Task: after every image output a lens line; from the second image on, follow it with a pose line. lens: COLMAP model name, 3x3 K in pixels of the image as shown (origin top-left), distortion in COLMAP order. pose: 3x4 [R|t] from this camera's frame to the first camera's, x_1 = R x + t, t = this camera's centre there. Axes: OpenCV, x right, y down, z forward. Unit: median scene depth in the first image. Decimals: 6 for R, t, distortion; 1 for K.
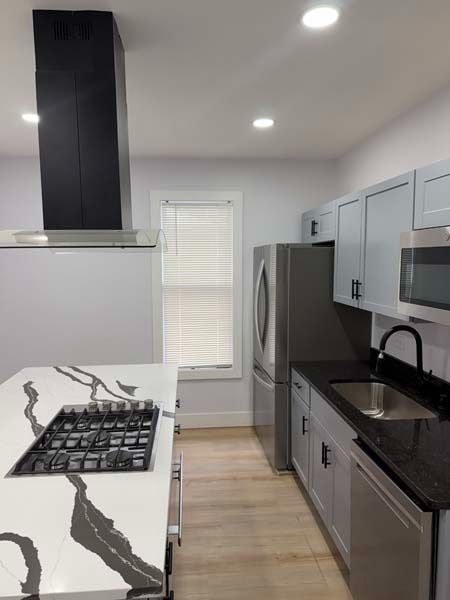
lens RADIAL K [[430.5, 0, 220.0], [0, 430.5, 297.2], [0, 0, 1]] dist [0.026510, -0.042909]
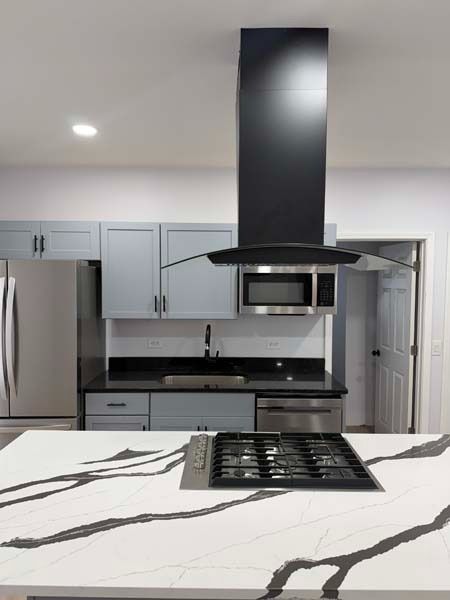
lens RADIAL K [[396.0, 0, 225.2], [0, 396.0, 299.5], [0, 0, 1]] dist [0.012011, -0.000708]
pose [[0.104639, -0.030080, 0.994055, -0.864261], [0.087225, 0.995968, 0.020956, -0.056350], [-0.990678, 0.084514, 0.106841, 0.727154]]
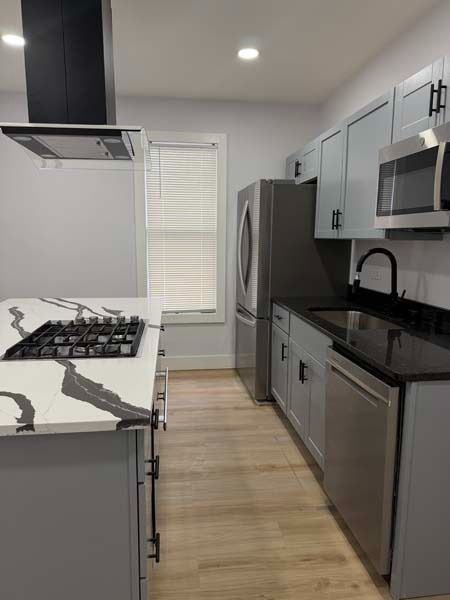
lens RADIAL K [[430.5, 0, 221.9], [0, 430.5, 298.2], [0, 0, 1]] dist [0.026510, -0.042909]
pose [[0.999038, 0.007623, 0.043174, -0.000775], [-0.009938, 0.998509, 0.053679, 0.120442], [-0.042700, -0.054057, 0.997624, -0.028467]]
